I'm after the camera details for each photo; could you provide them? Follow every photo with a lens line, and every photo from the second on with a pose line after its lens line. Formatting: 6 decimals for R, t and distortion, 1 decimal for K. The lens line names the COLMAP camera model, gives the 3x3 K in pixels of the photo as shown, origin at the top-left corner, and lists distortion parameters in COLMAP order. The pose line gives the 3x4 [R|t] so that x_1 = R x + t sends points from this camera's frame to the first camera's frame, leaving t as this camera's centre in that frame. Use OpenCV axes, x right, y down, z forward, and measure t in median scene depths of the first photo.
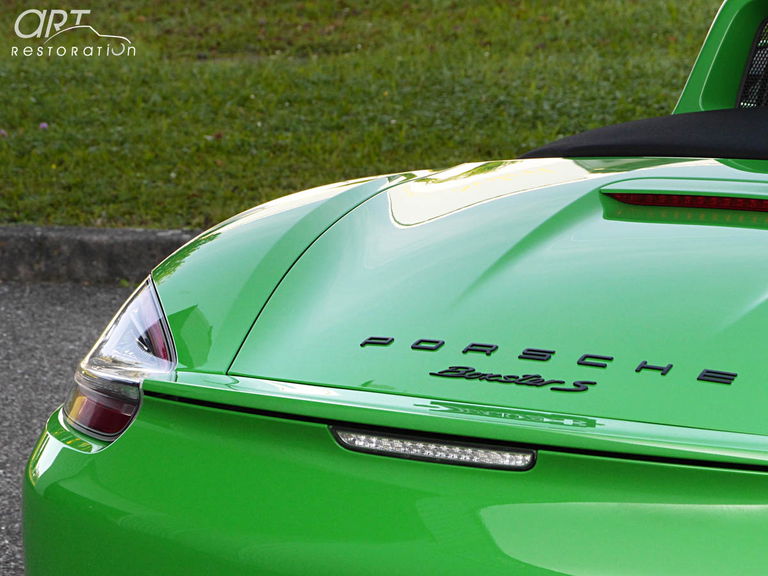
lens RADIAL K [[3495.0, 0, 384.0], [0, 3495.0, 288.0], [0, 0, 1]] dist [0.001471, 0.000000]
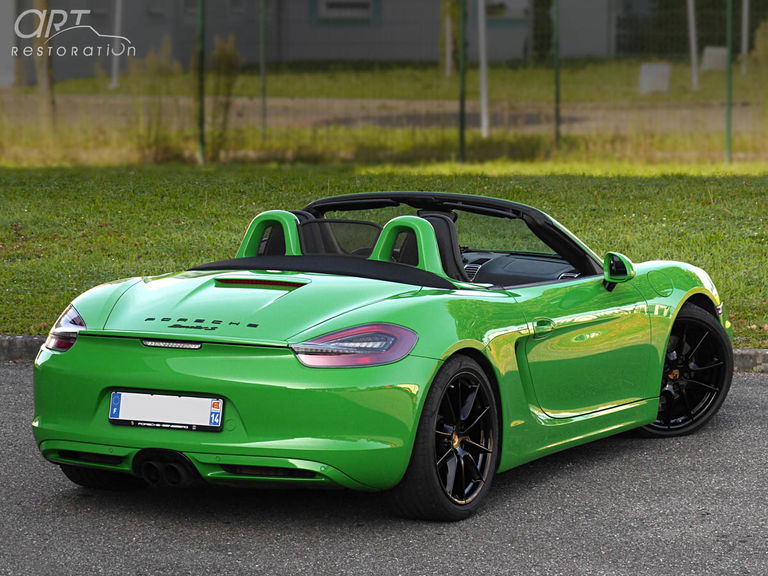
lens RADIAL K [[3257.1, 0, 384.1], [0, 3257.1, 287.8], [0, 0, 1]] dist [0.368601, 0.000000]
pose [[0.989090, 0.009016, 0.147040, -0.235354], [0.001595, 0.997411, -0.071888, 0.206639], [-0.147307, 0.071338, 0.986515, -2.069202]]
